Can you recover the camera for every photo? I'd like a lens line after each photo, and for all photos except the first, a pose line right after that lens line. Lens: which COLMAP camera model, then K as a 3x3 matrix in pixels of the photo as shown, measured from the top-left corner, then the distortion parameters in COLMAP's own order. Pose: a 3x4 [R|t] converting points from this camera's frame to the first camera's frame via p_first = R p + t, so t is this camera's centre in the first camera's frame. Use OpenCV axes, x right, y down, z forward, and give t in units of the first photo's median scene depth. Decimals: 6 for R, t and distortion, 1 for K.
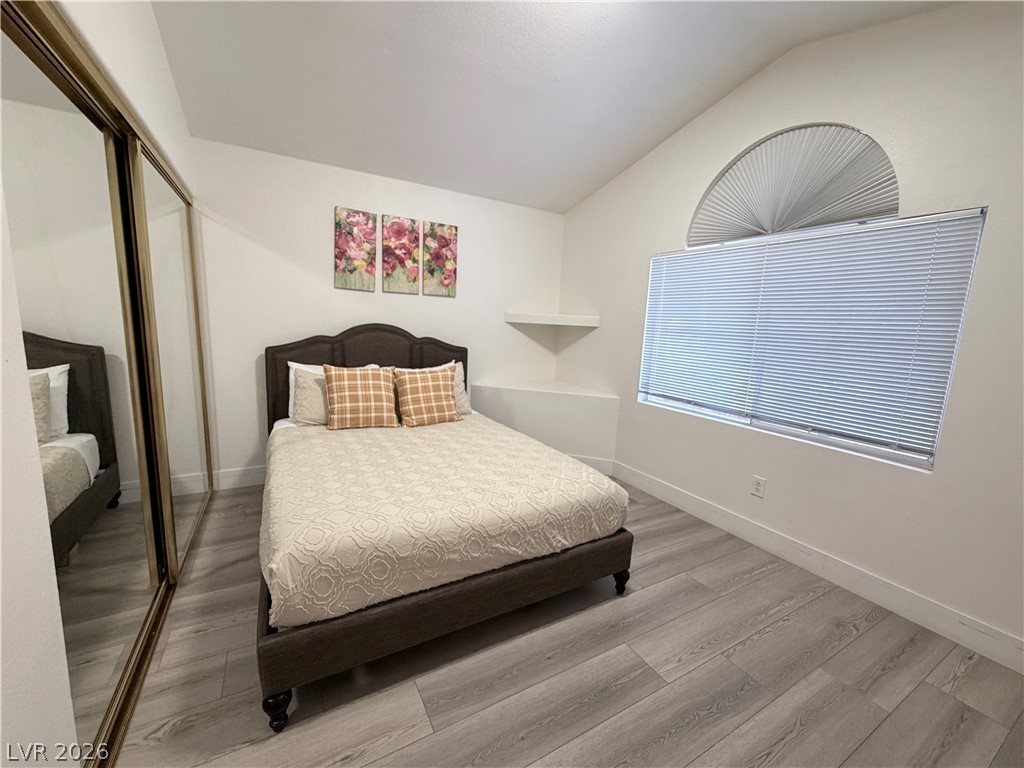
lens RADIAL K [[408.1, 0, 512.0], [0, 408.1, 384.0], [0, 0, 1]] dist [-0.001847, -0.000101]
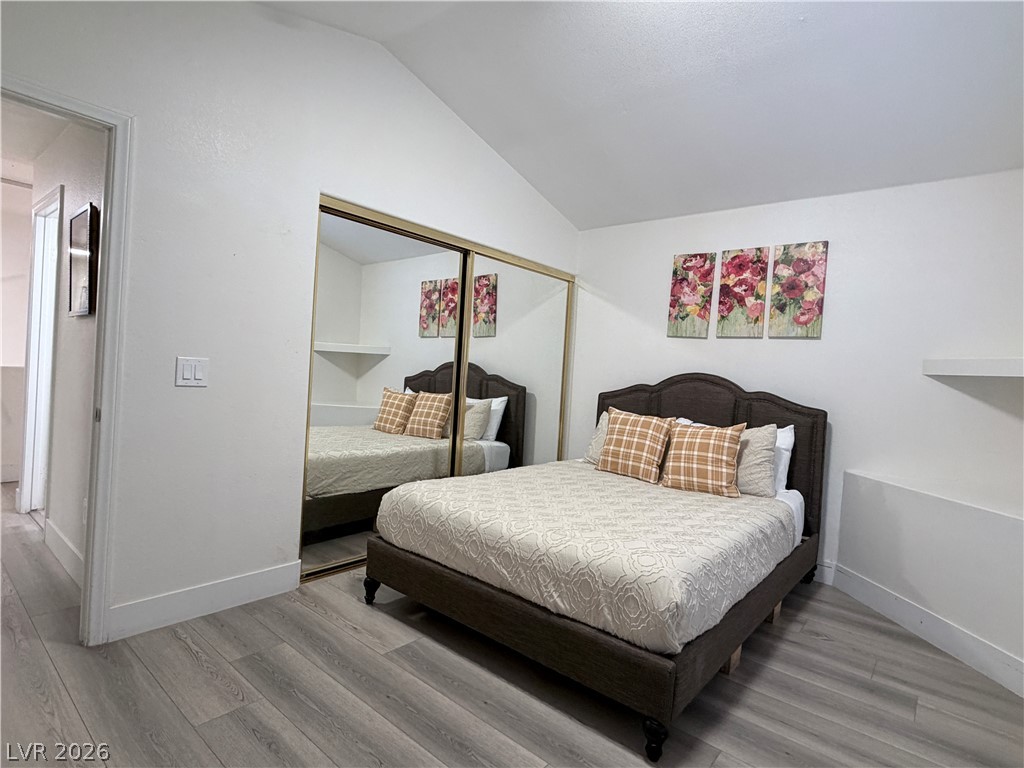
lens RADIAL K [[527.4, 0, 512.0], [0, 527.4, 384.0], [0, 0, 1]] dist [-0.000948, 0.000054]
pose [[0.355834, 0.001574, -0.934548, 0.575048], [-0.187192, 0.979853, -0.069624, 0.027477], [0.915610, 0.199715, 0.348960, 0.245089]]
